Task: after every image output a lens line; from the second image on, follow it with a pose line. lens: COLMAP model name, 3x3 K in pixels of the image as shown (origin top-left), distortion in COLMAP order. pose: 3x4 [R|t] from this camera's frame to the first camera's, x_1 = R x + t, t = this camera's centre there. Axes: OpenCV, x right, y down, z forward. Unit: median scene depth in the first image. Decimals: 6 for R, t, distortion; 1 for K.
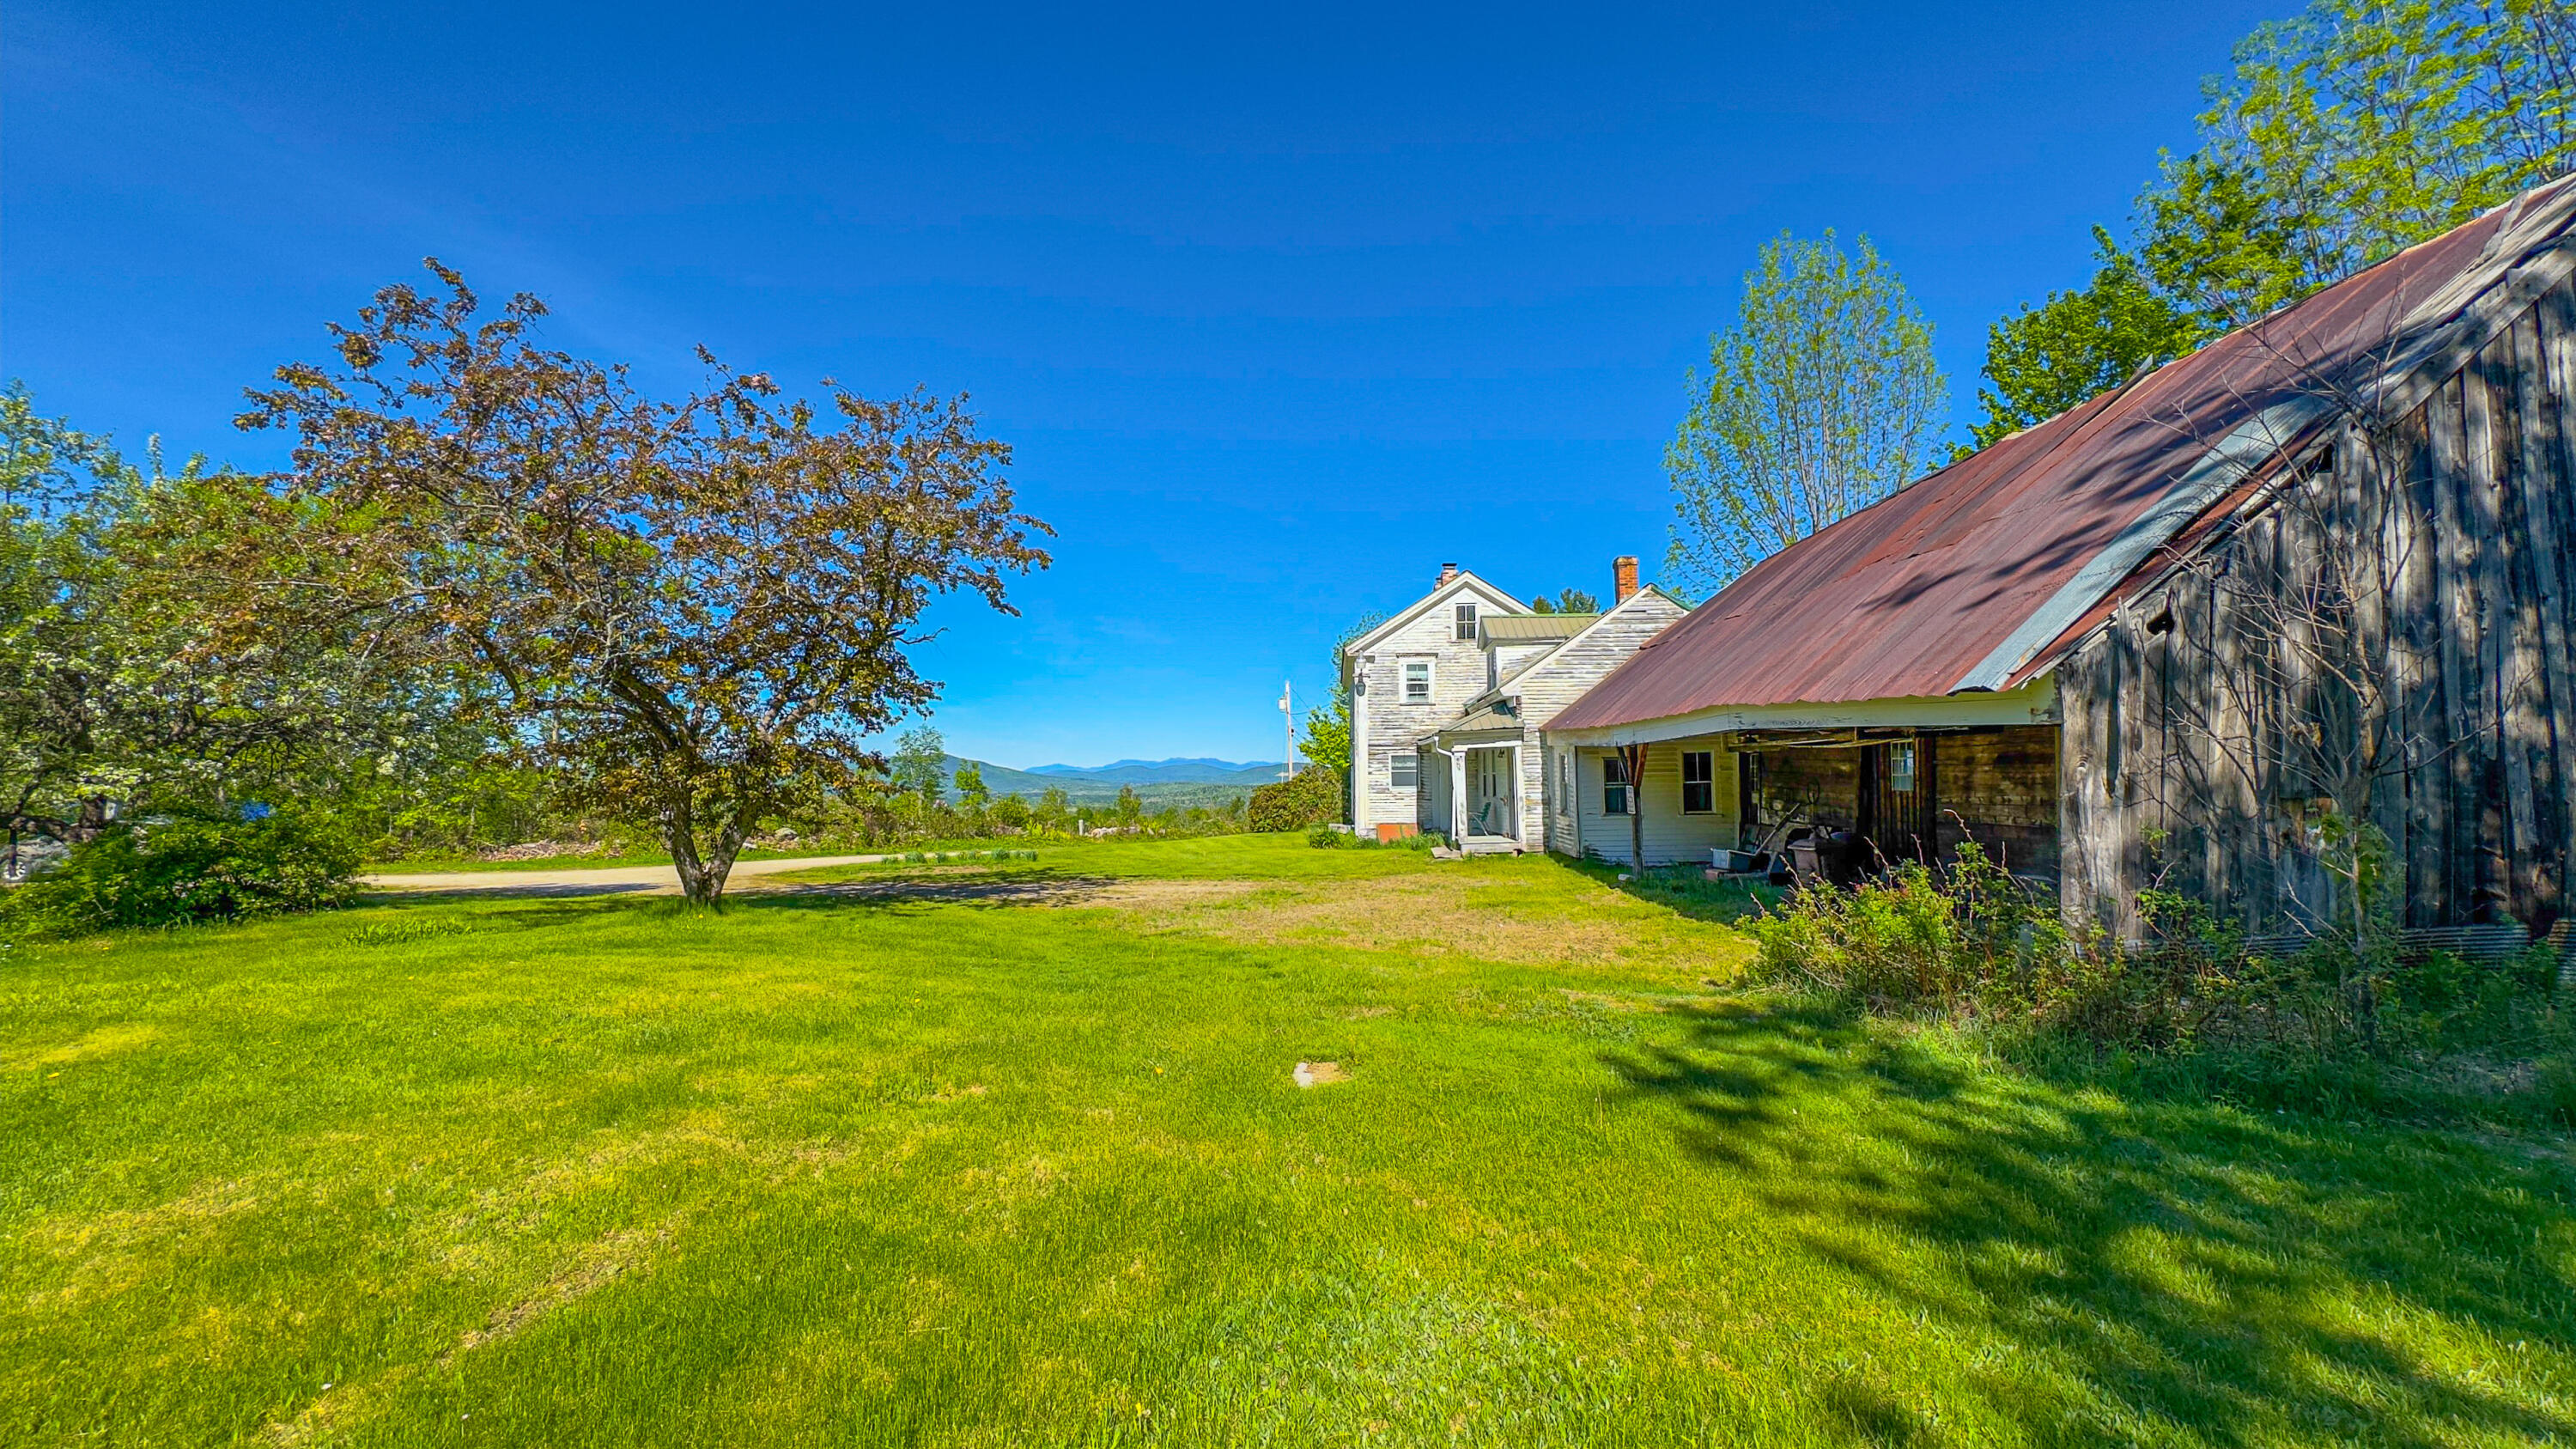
lens RADIAL K [[1021.1, 0, 1288.0], [0, 1021.1, 724.5], [0, 0, 1]] dist [0.000308, 0.000112]
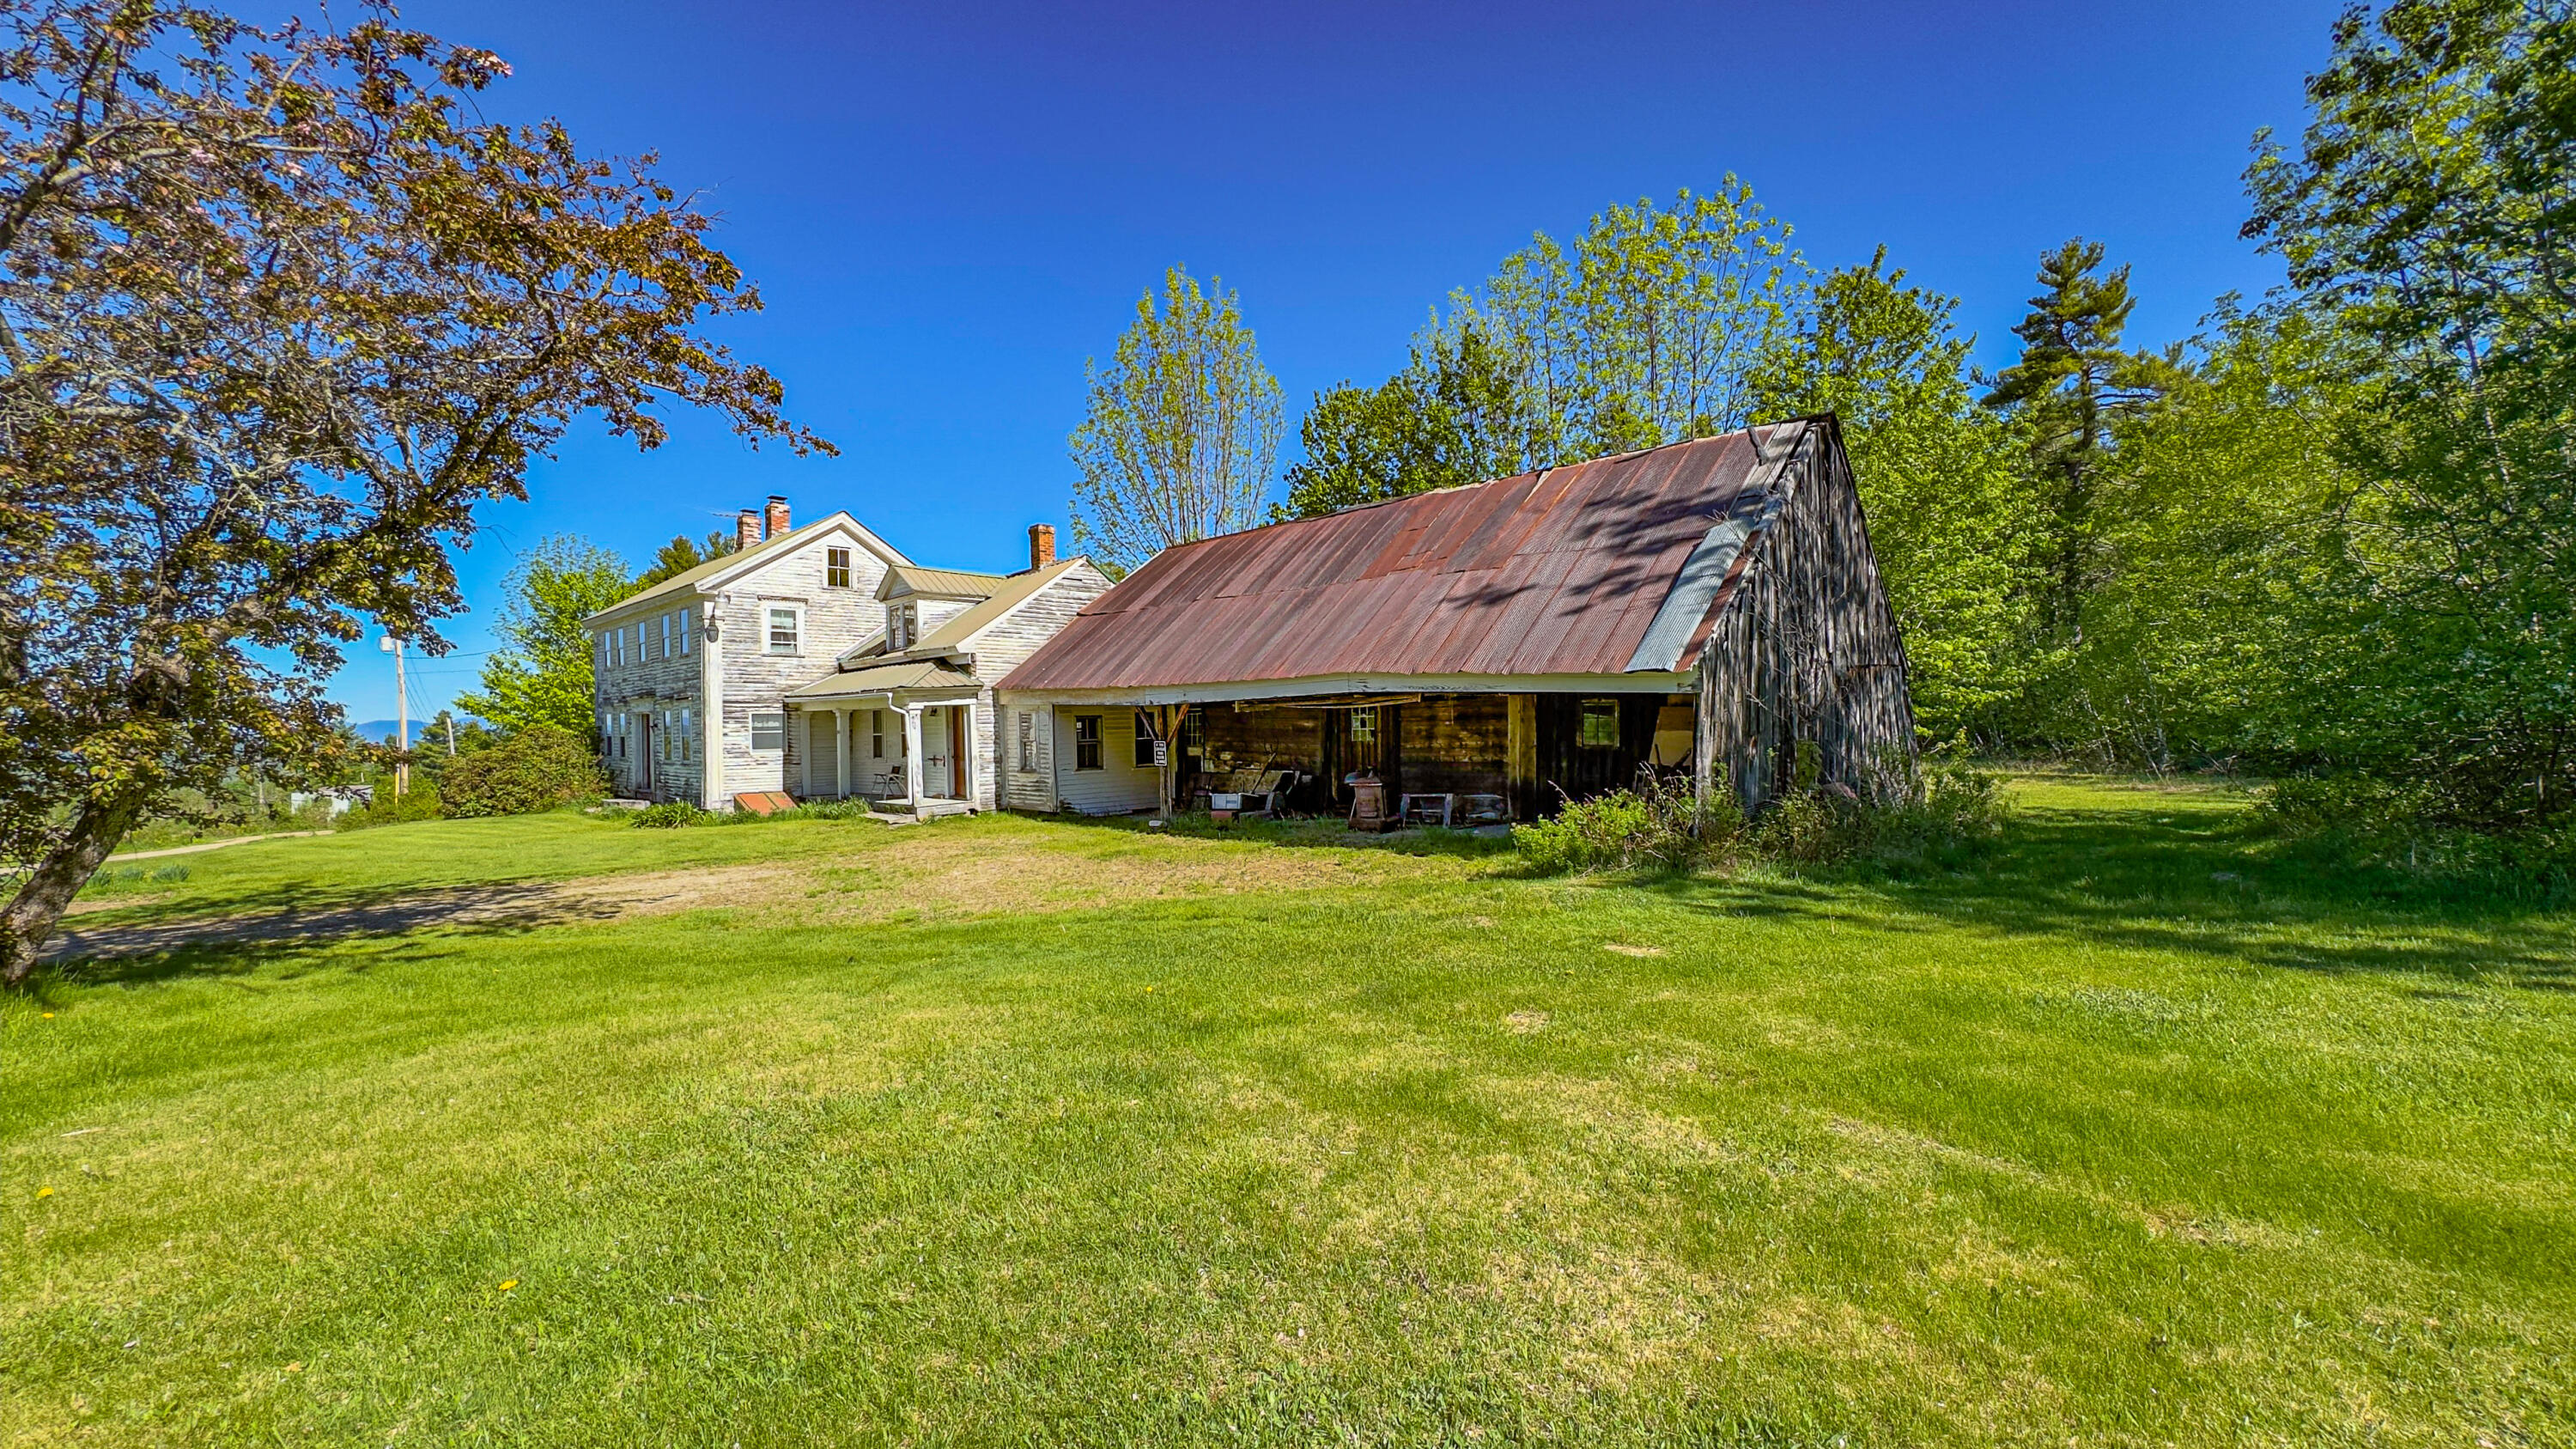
lens RADIAL K [[1021.1, 0, 1288.0], [0, 1021.1, 724.5], [0, 0, 1]] dist [0.000308, 0.000112]
pose [[0.678866, -0.000535, 0.734262, -0.289572], [-0.025618, 0.999374, 0.024413, 0.008755], [-0.733815, -0.035384, 0.678427, 0.110506]]
